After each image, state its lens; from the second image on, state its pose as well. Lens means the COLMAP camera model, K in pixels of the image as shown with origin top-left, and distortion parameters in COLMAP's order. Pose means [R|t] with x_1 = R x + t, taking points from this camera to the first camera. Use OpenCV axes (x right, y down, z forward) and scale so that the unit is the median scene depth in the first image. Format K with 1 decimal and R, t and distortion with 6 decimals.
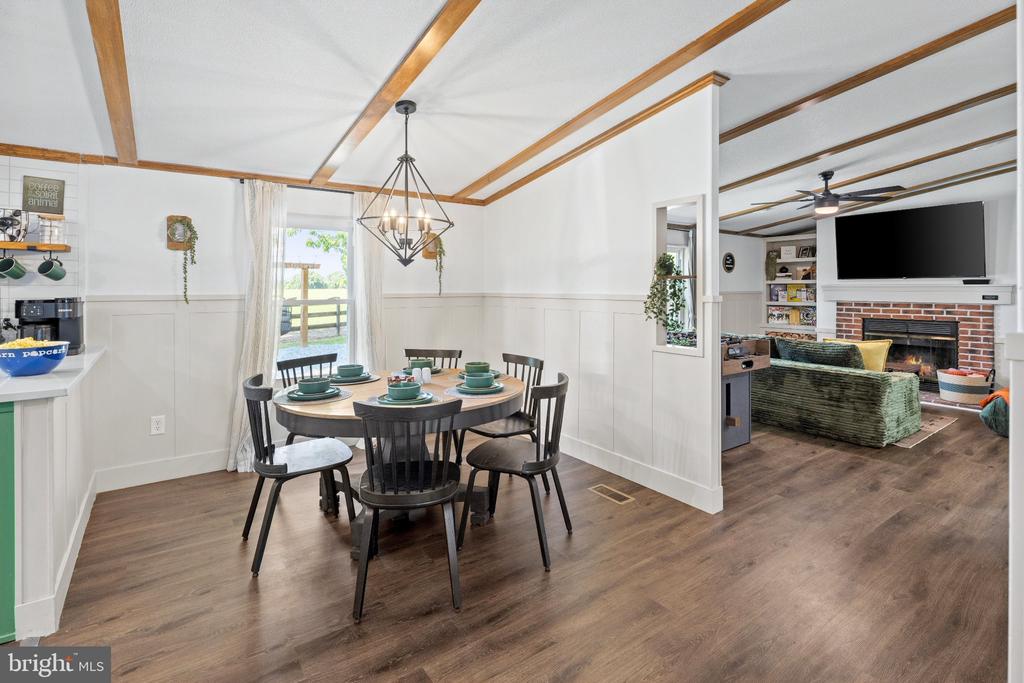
lens RADIAL K [[502.9, 0, 526.0], [0, 502.9, 290.5], [0, 0, 1]] dist [-0.000169, -0.000083]
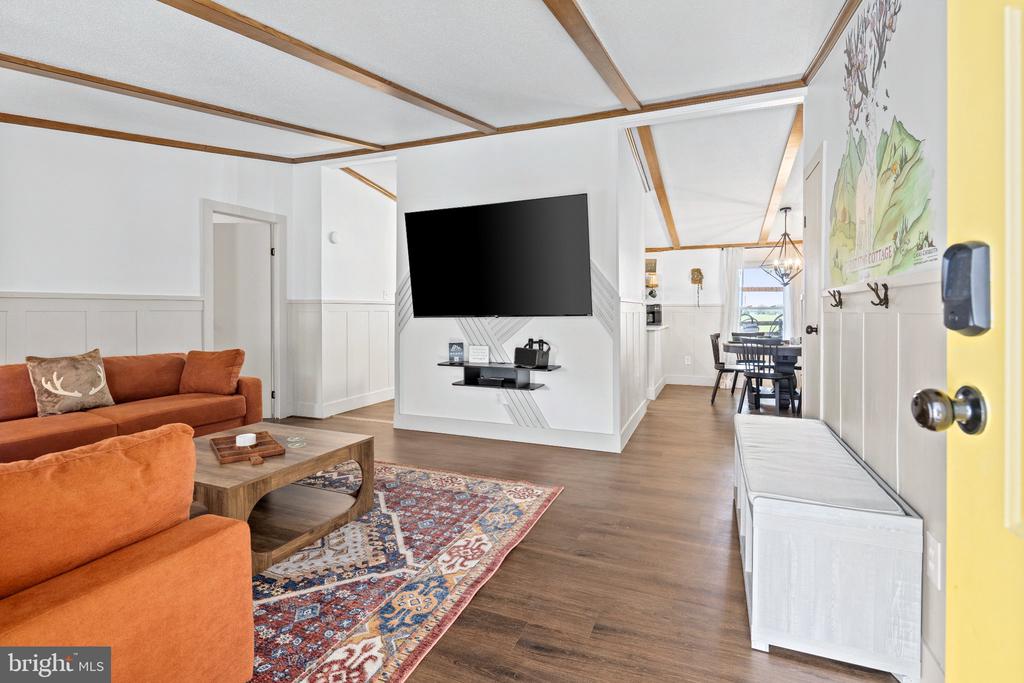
lens RADIAL K [[502.9, 0, 497.2], [0, 502.9, 308.0], [0, 0, 1]] dist [-0.000169, -0.000083]
pose [[0.505361, -0.005591, -0.862890, 0.790554], [-0.007292, 0.999916, -0.010750, 0.057943], [0.862877, 0.011724, 0.505277, -0.889461]]
